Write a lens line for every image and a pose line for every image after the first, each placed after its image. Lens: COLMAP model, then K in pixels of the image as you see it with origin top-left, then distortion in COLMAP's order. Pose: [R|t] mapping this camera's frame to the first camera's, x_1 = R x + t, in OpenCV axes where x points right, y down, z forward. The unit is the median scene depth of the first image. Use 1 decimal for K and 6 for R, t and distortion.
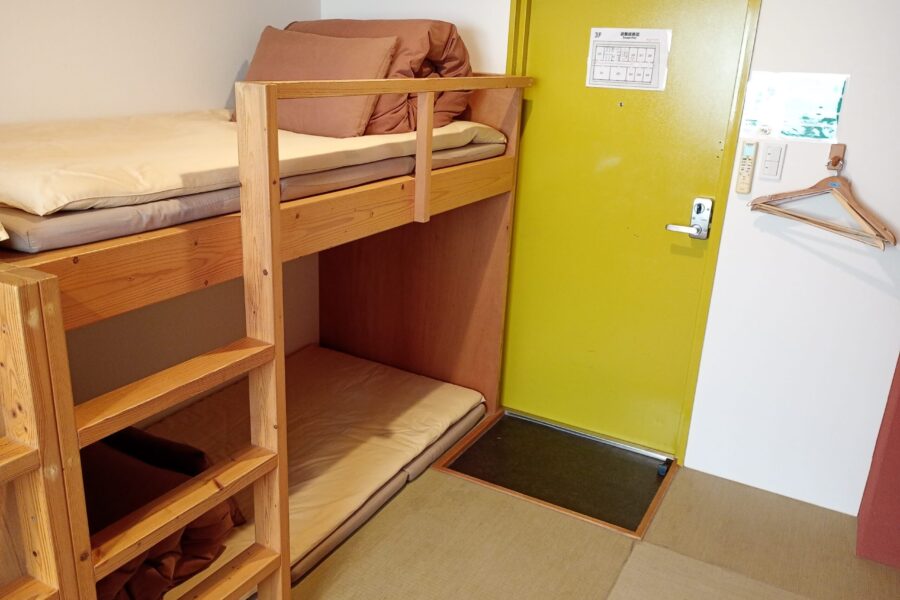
lens RADIAL K [[740.5, 0, 450.0], [0, 740.5, 300.0], [0, 0, 1]] dist [0.061155, -0.075666]
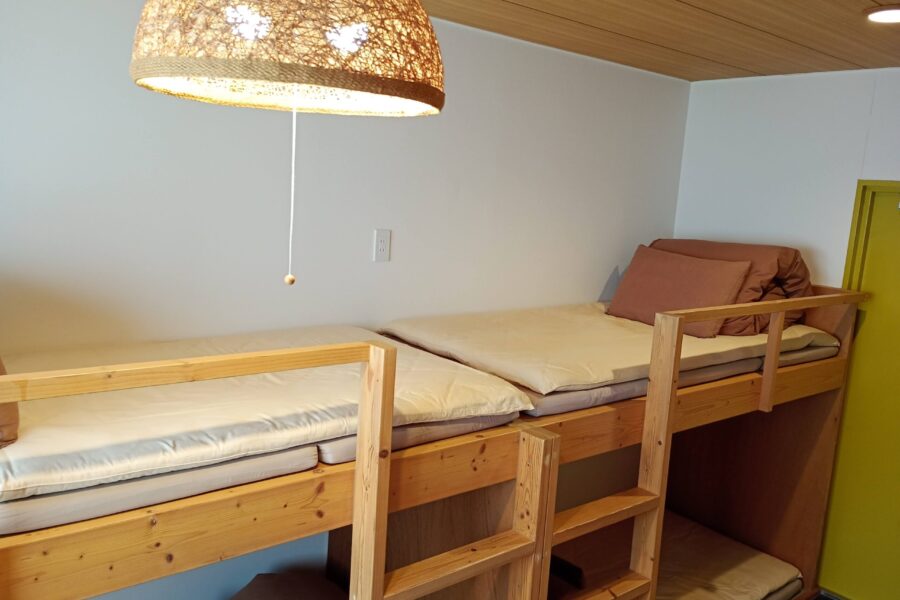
lens RADIAL K [[740.5, 0, 450.0], [0, 740.5, 300.0], [0, 0, 1]] dist [0.061155, -0.075666]
pose [[0.932981, 0.069595, -0.353133, -0.102838], [-0.135357, 0.976948, -0.165079, -0.010948], [0.333504, 0.201815, 0.920894, -0.353430]]
